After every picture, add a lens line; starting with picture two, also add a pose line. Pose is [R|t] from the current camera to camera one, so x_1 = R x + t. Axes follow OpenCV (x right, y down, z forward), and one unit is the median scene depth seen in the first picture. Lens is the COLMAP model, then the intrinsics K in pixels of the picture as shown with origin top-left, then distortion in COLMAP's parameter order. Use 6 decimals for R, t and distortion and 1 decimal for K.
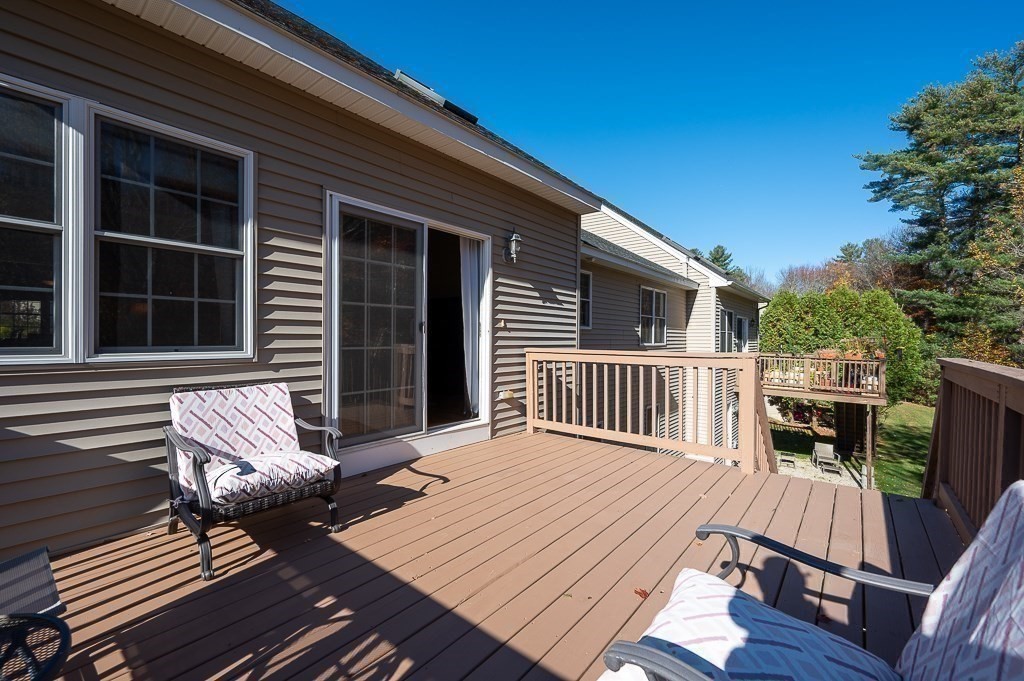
lens RADIAL K [[424.3, 0, 517.5], [0, 424.3, 341.6], [0, 0, 1]] dist [-0.001507, -0.000334]
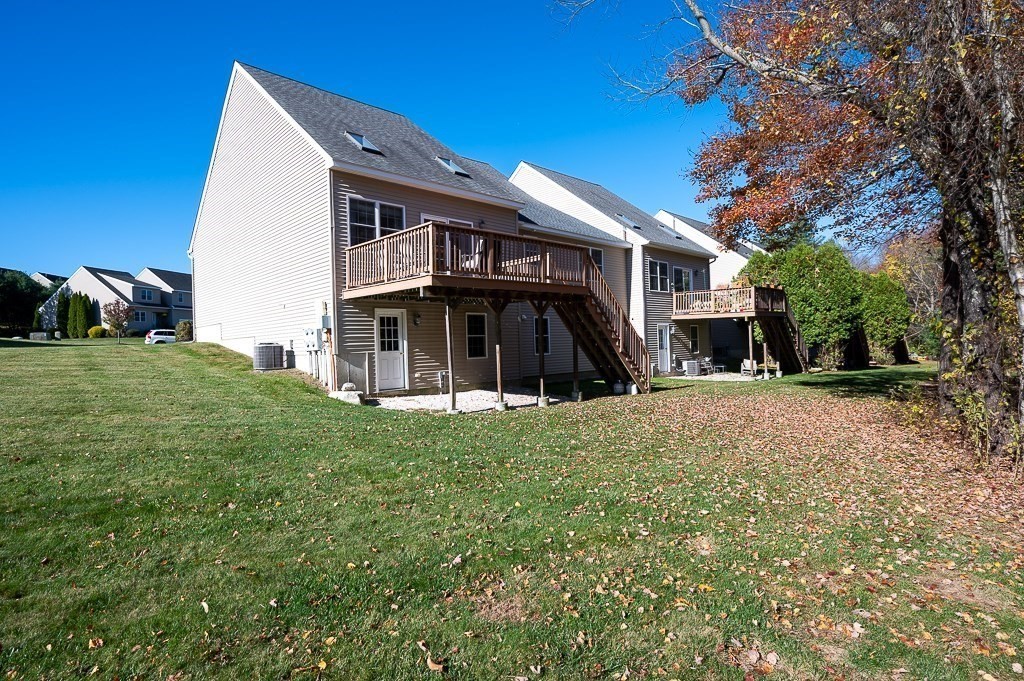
lens RADIAL K [[494.0, 0, 520.6], [0, 494.0, 340.6], [0, 0, 1]] dist [-0.017372, 0.000790]
pose [[0.993319, -0.040598, -0.108023, 0.054653], [0.040397, 0.999176, -0.004045, 0.052906], [0.108099, -0.000346, 0.994140, -0.209591]]
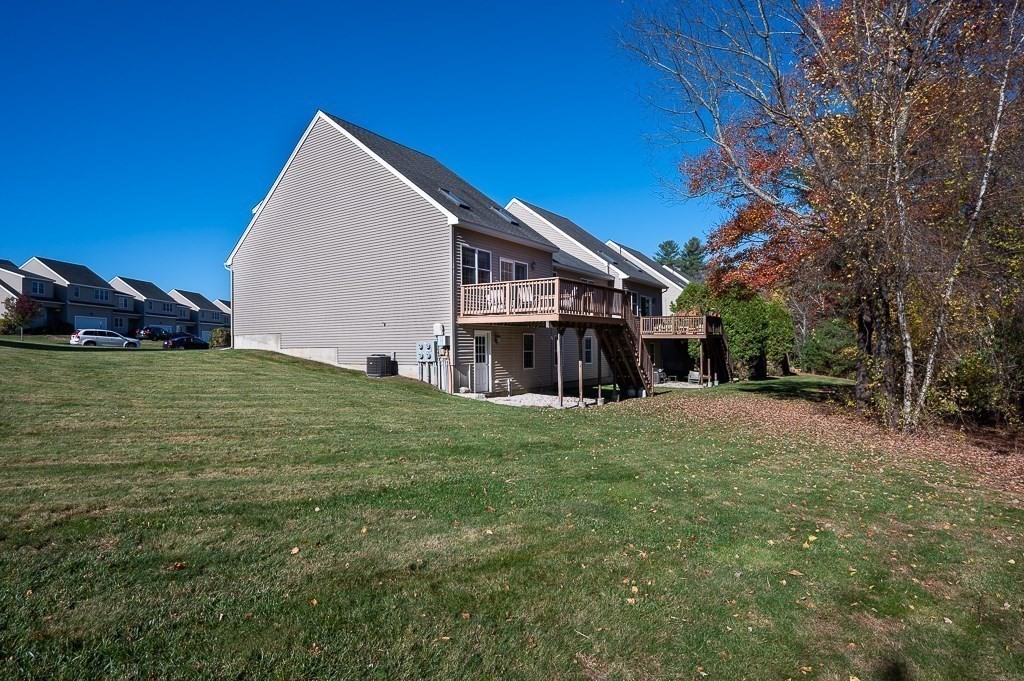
lens RADIAL K [[494.0, 0, 522.0], [0, 494.0, 346.6], [0, 0, 1]] dist [-0.017372, 0.000790]
pose [[0.995969, -0.017442, 0.087991, -0.047716], [0.017437, 0.999848, 0.000831, 0.043099], [-0.087992, 0.000707, 0.996121, -0.303393]]
